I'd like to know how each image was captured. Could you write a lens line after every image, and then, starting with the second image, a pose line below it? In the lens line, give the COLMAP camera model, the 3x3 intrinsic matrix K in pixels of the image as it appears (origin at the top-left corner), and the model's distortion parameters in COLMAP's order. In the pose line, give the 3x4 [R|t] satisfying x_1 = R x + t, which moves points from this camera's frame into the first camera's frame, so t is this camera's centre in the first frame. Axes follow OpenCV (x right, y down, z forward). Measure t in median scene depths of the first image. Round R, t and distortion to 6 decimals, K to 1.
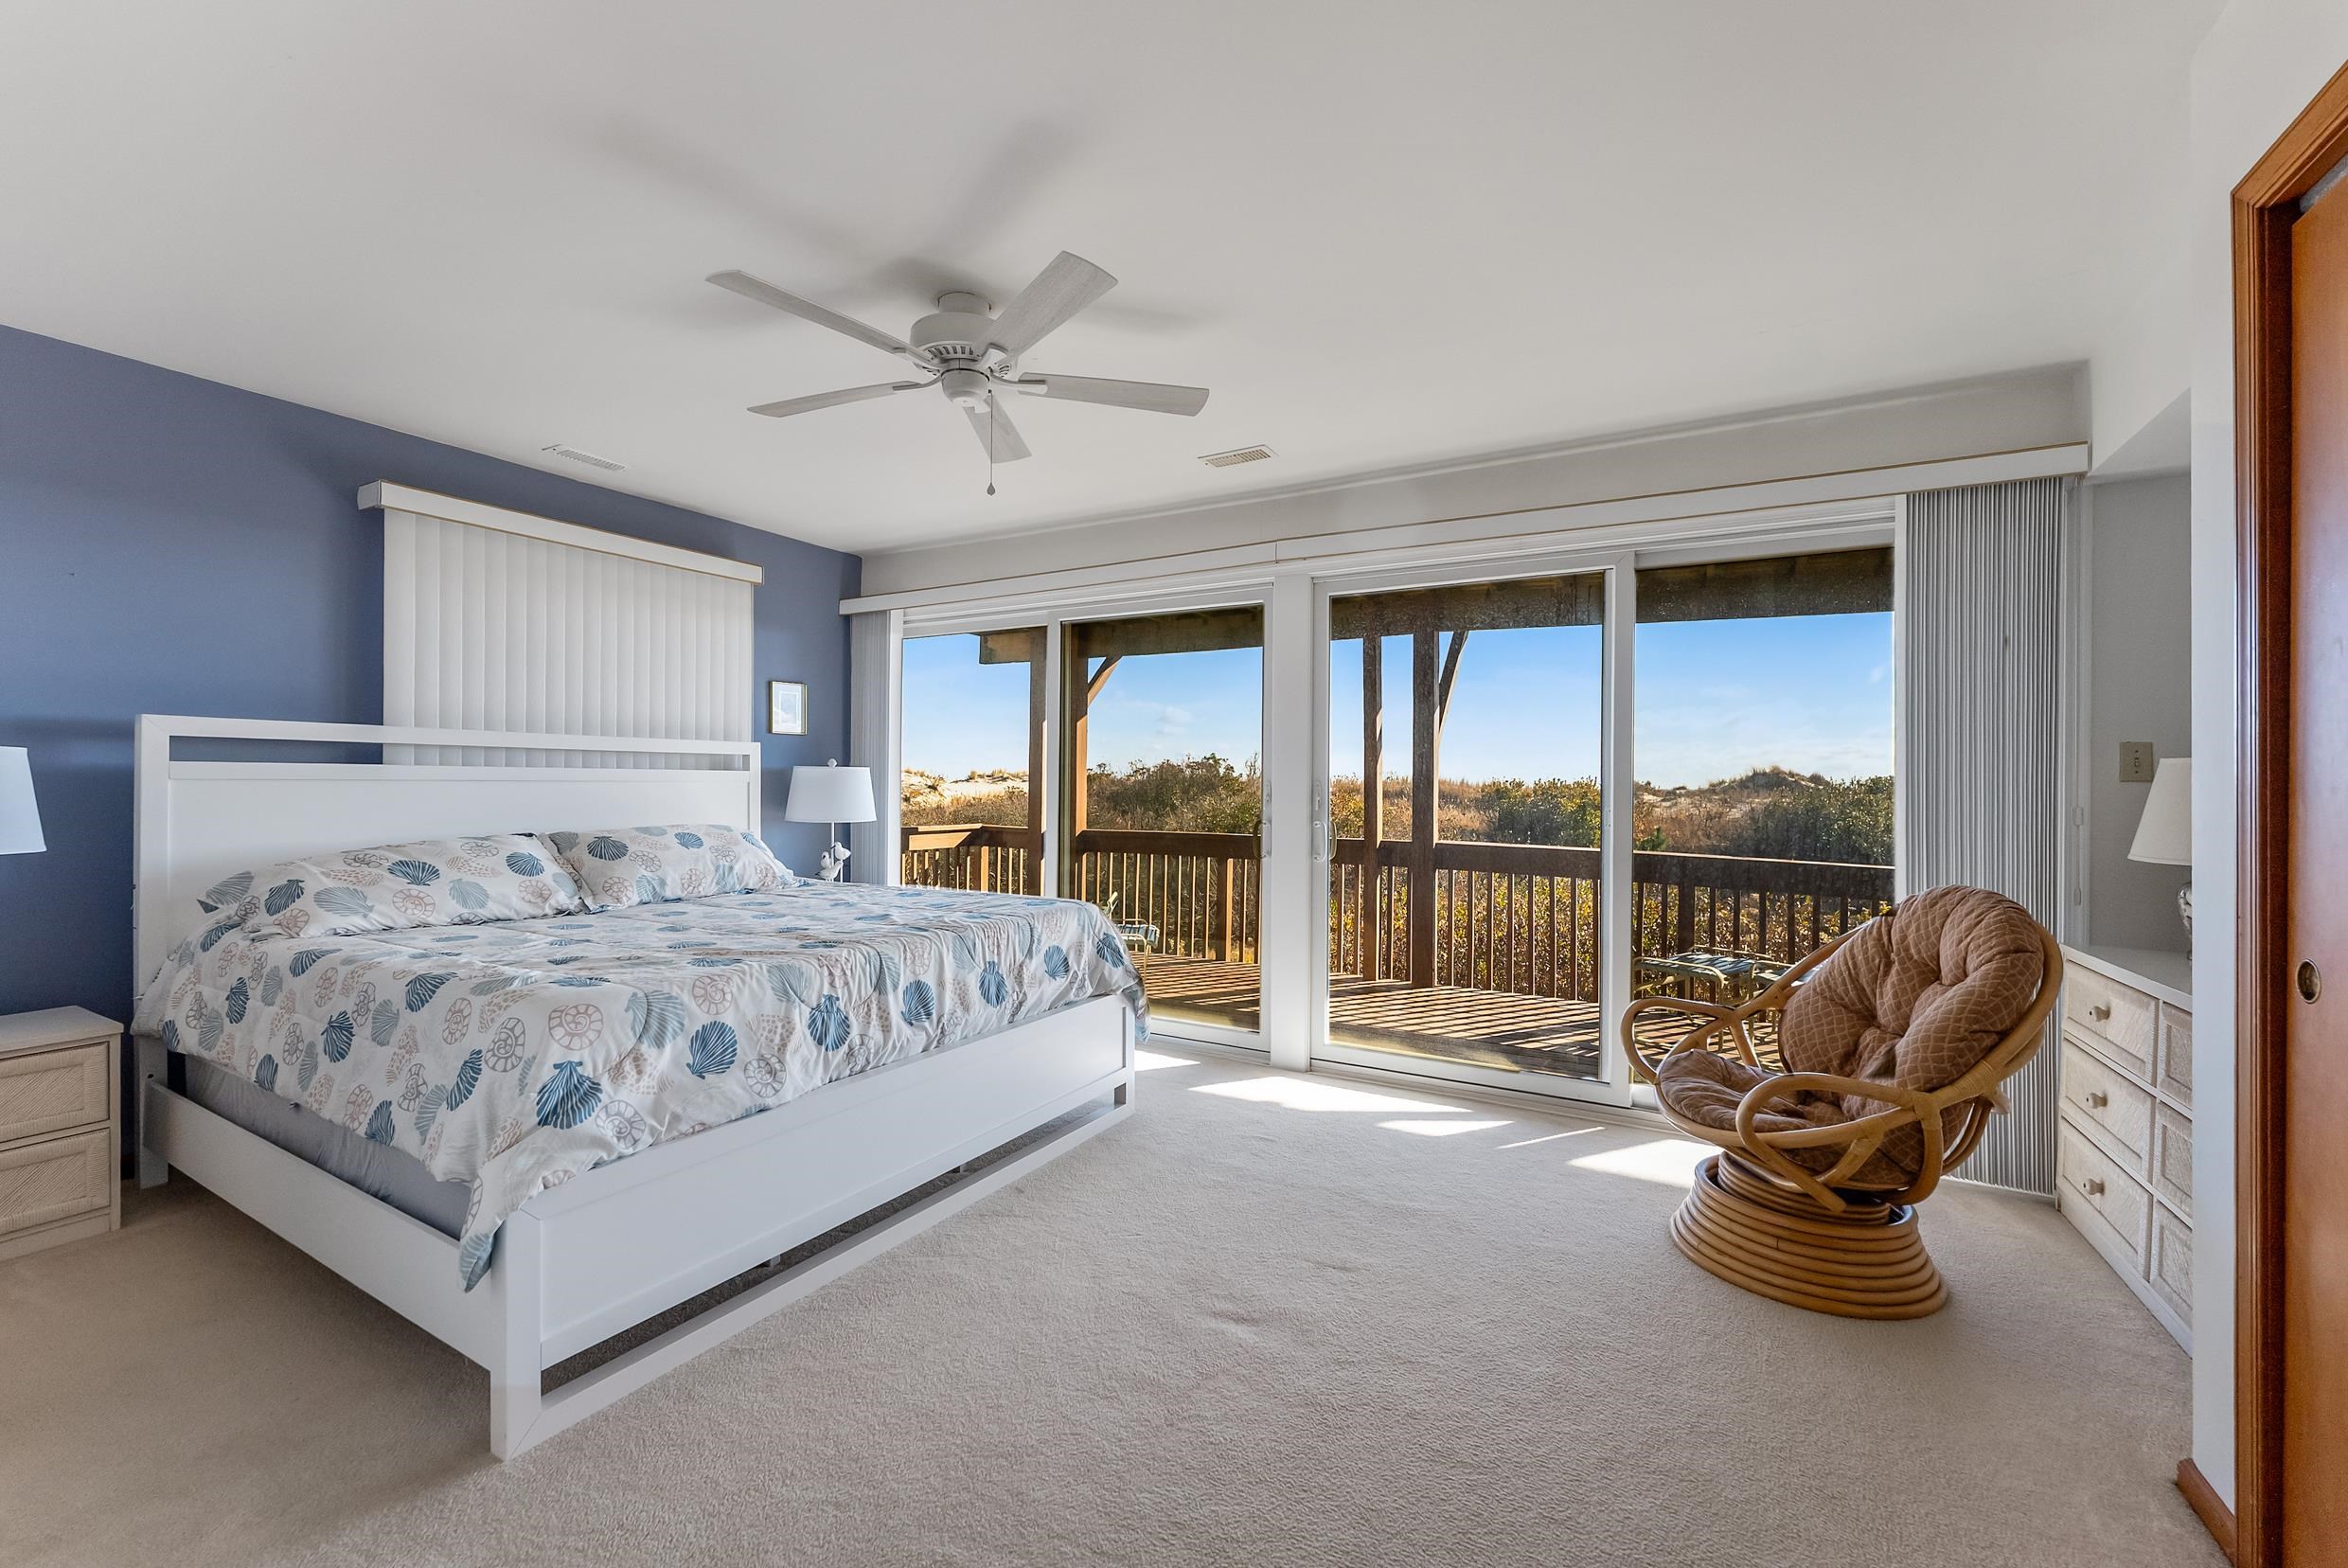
lens RADIAL K [[958.3, 0, 1129.2], [0, 958.3, 780.4], [0, 0, 1]] dist [0.004122, -0.001951]
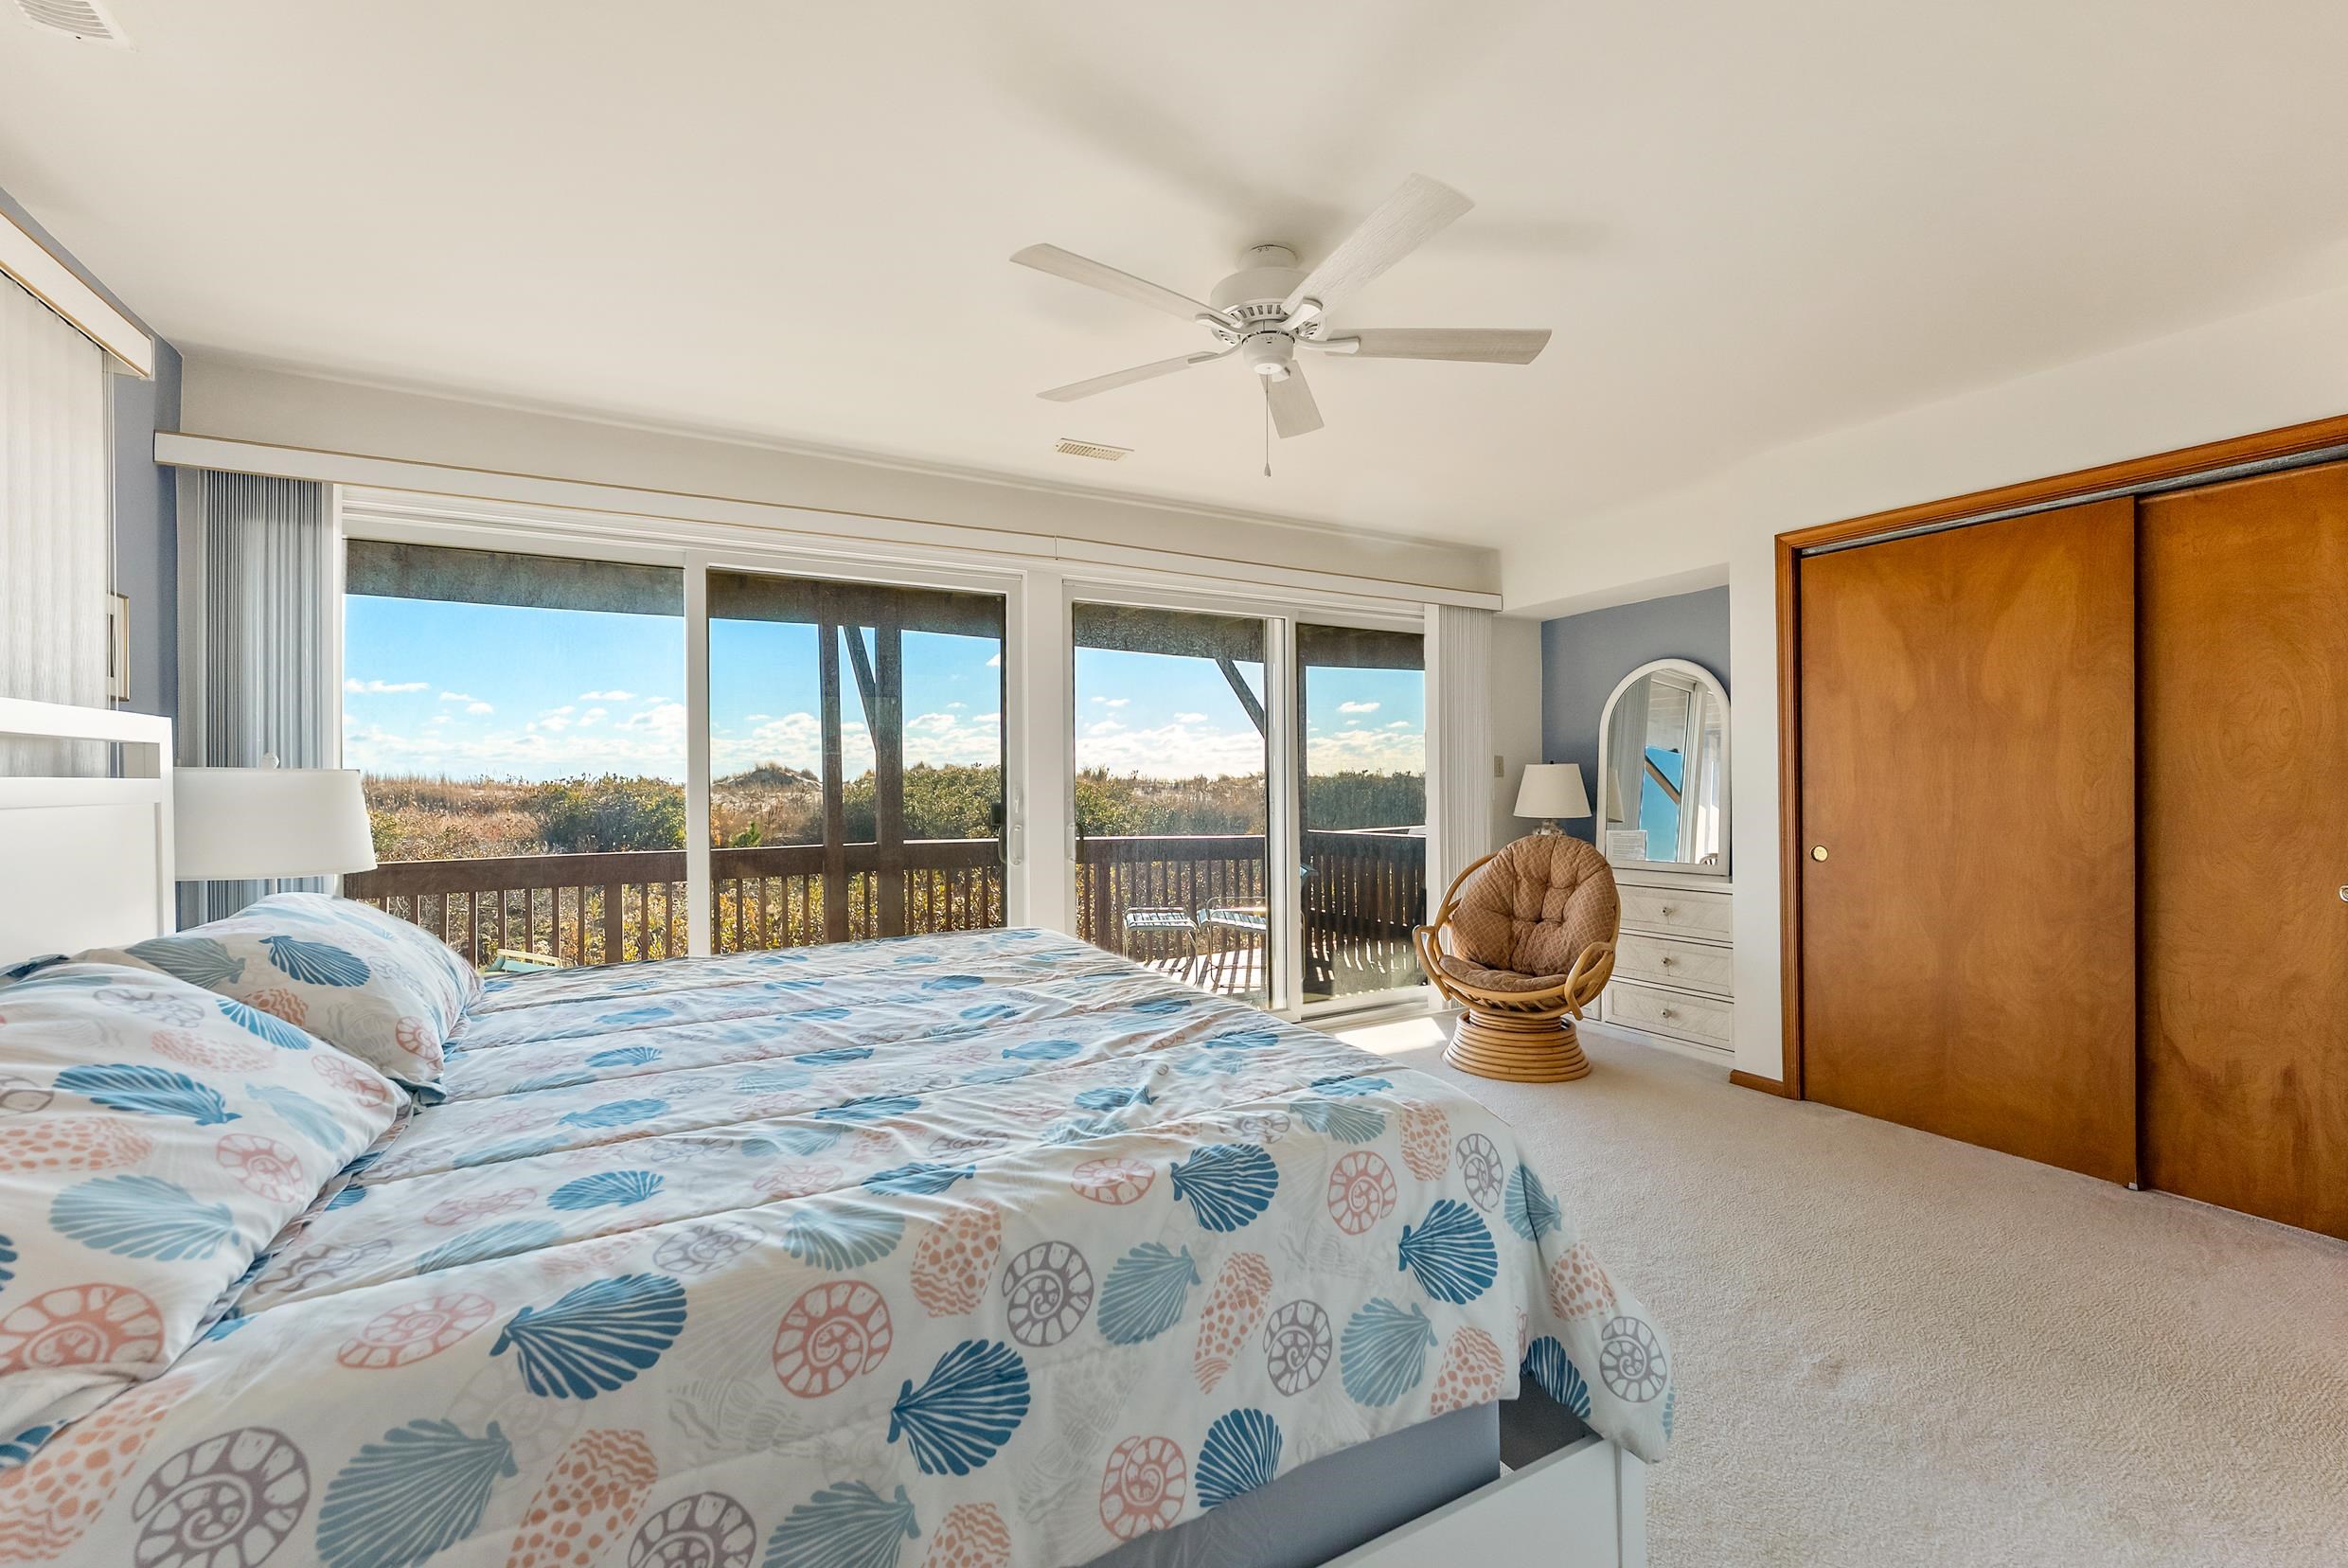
lens RADIAL K [[958.3, 0, 1219.1], [0, 958.3, 777.8], [0, 0, 1]] dist [0.004122, -0.001951]
pose [[0.499104, -0.011034, 0.866472, -0.746883], [0.009878, 0.999926, 0.007043, -0.011923], [-0.866486, 0.005044, 0.499177, 0.450429]]
